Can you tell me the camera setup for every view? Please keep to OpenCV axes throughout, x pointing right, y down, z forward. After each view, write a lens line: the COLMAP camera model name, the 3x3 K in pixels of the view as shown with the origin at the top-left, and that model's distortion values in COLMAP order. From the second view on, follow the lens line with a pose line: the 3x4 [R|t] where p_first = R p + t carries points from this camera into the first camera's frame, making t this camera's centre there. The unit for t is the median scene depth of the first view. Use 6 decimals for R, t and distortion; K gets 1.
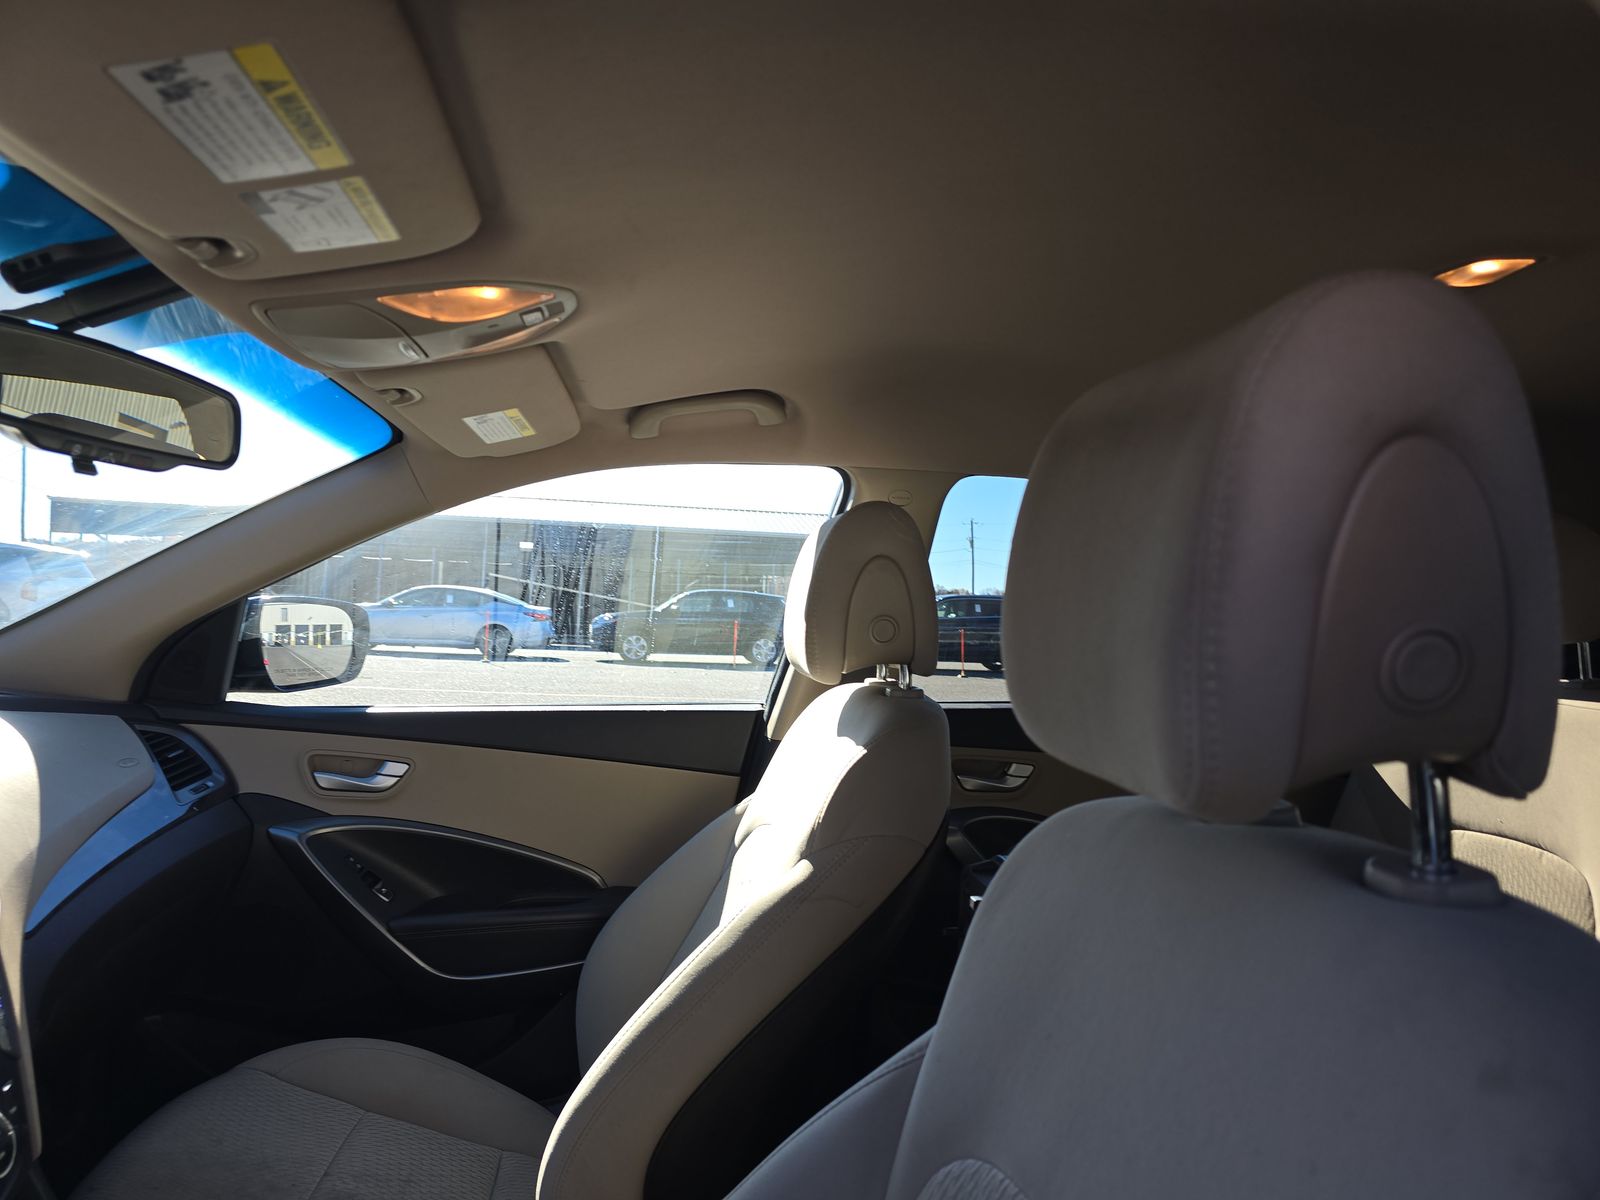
lens RADIAL K [[1081.2, 0, 816.2], [0, 1081.2, 599.4], [0, 0, 1]] dist [0.028696, -0.016254]
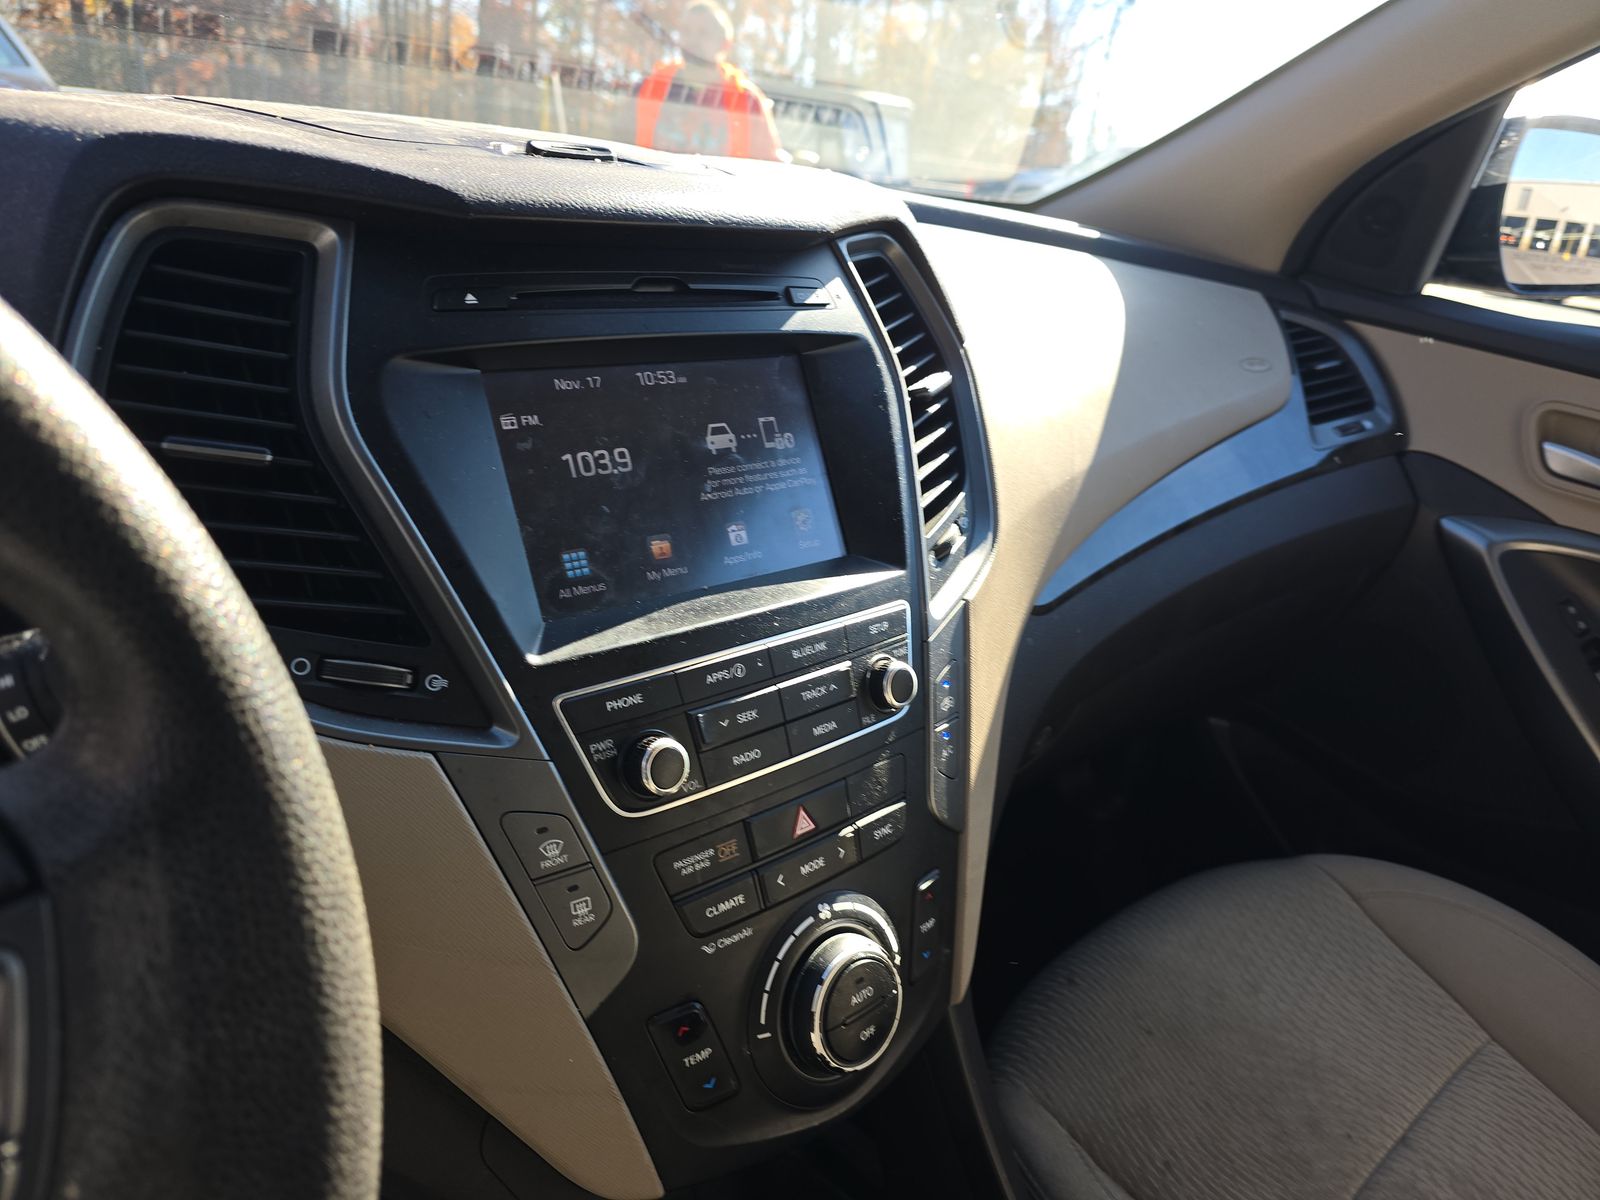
lens RADIAL K [[1081.2, 0, 804.9], [0, 1081.2, 609.5], [0, 0, 1]] dist [0.028696, -0.016254]
pose [[0.559209, 0.327360, -0.761657, -0.231158], [-0.068877, 0.933905, 0.350823, 0.072851], [0.826161, -0.143723, 0.544796, 0.387257]]
